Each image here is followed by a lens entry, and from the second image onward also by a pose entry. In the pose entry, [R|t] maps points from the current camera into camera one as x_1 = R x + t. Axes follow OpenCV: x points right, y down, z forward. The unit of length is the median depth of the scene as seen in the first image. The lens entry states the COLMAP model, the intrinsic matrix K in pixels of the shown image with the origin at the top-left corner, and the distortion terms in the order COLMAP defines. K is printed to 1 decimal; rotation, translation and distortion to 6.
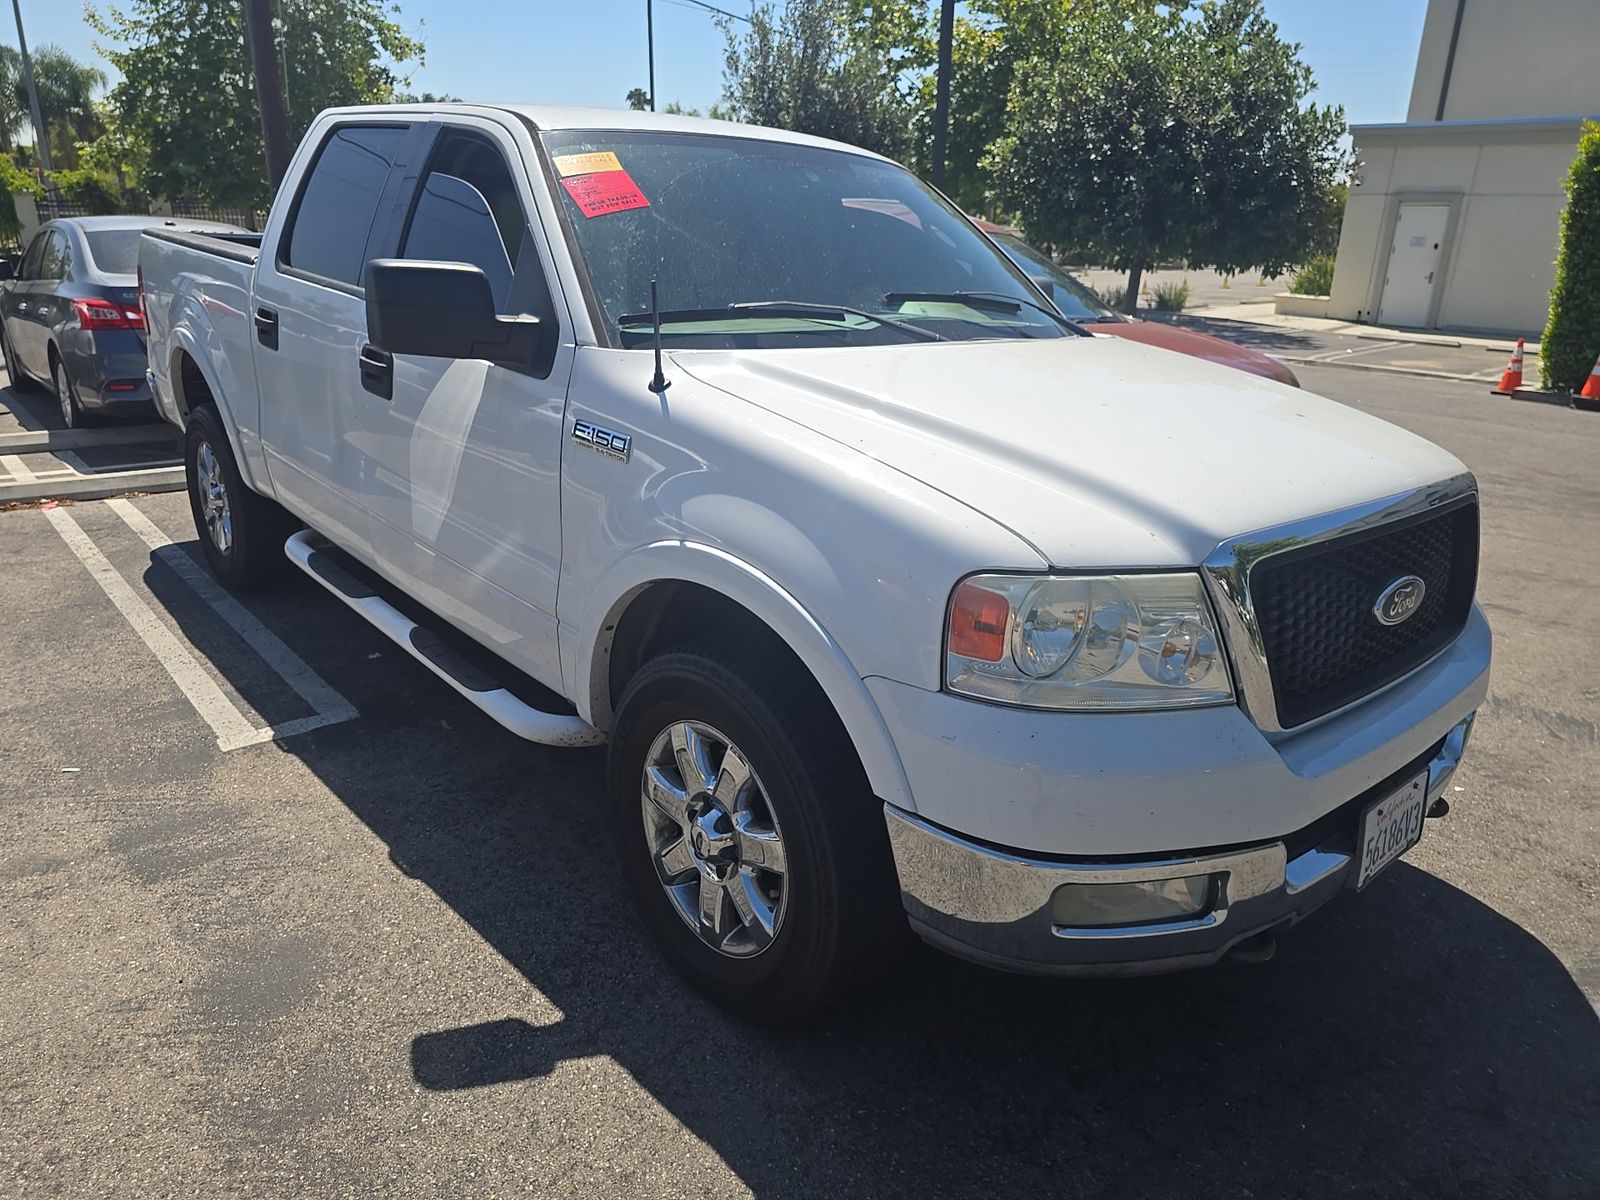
lens RADIAL K [[1106.4, 0, 800.0], [0, 1106.4, 600.0], [0, 0, 1]] dist [0.035887, -0.039839]
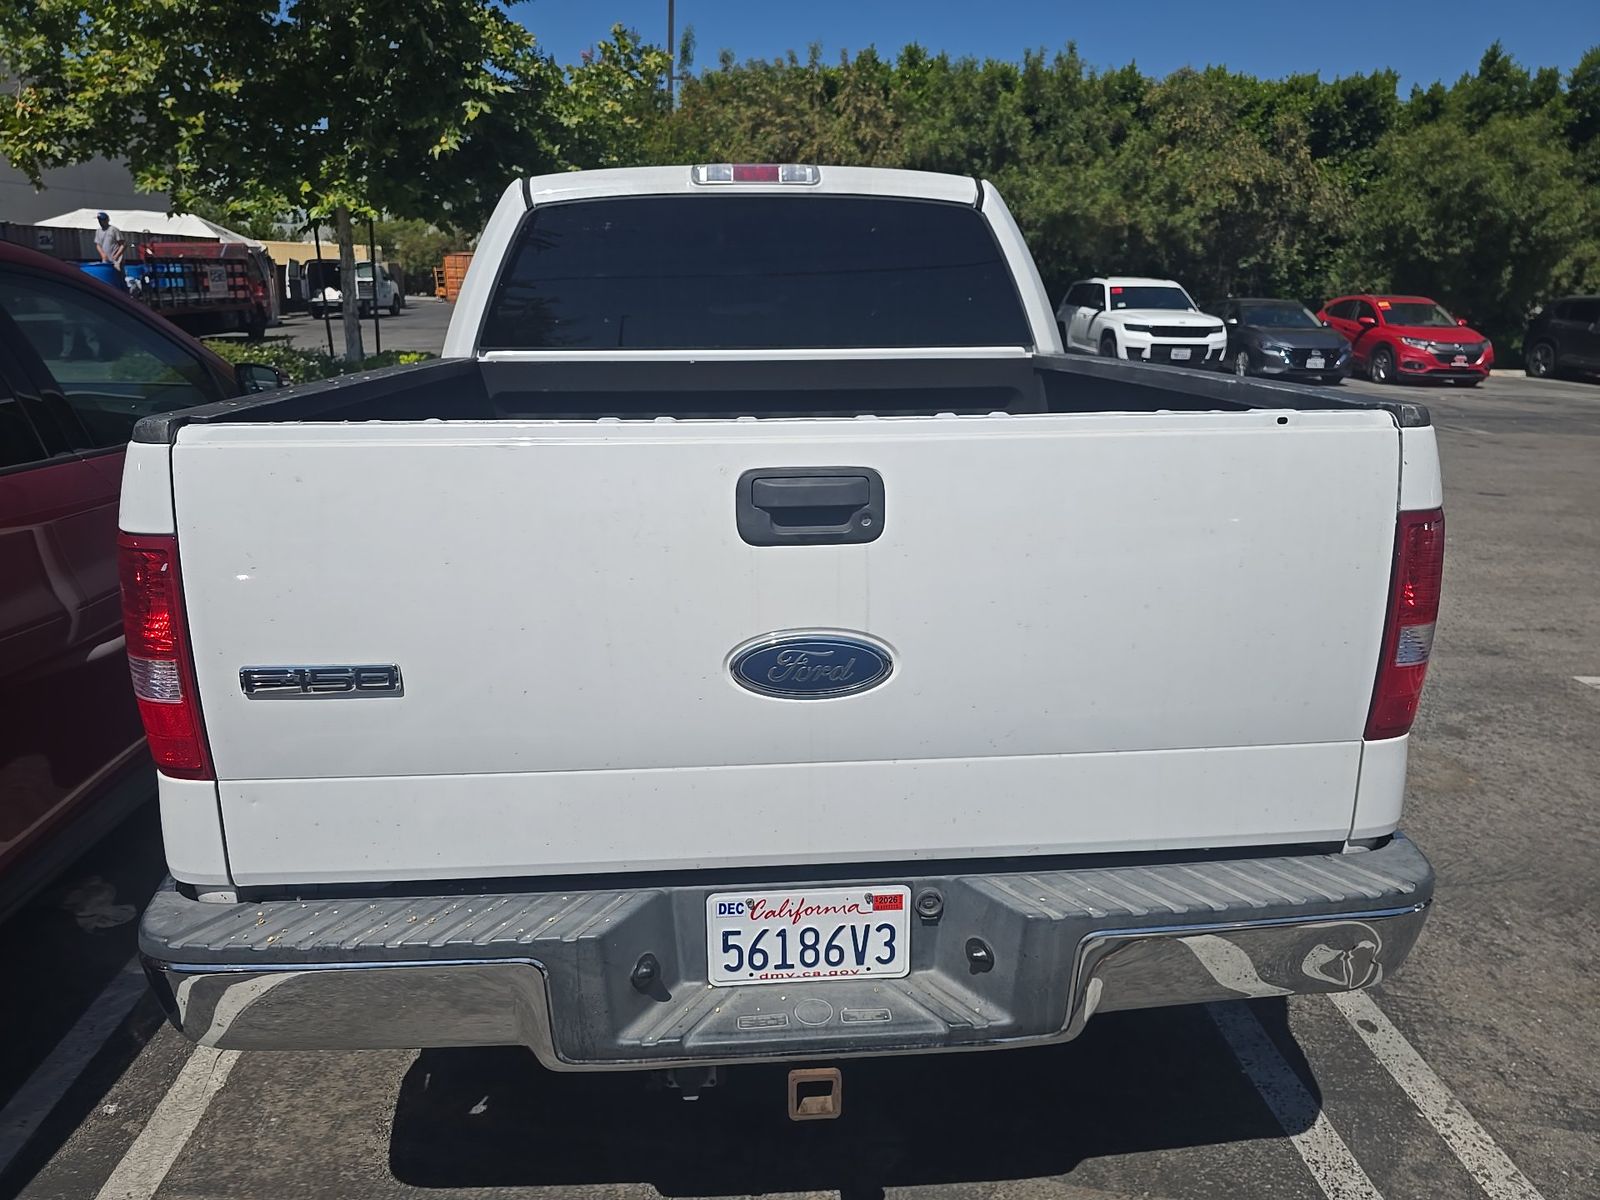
lens RADIAL K [[1083.0, 0, 800.0], [0, 1083.0, 600.0], [0, 0, 1]] dist [0.028535, -0.032347]
pose [[-0.796017, -0.219892, 0.563919, -0.947727], [0.154186, 0.827273, 0.540228, -0.717904], [-0.585307, 0.516979, -0.624619, 1.972413]]
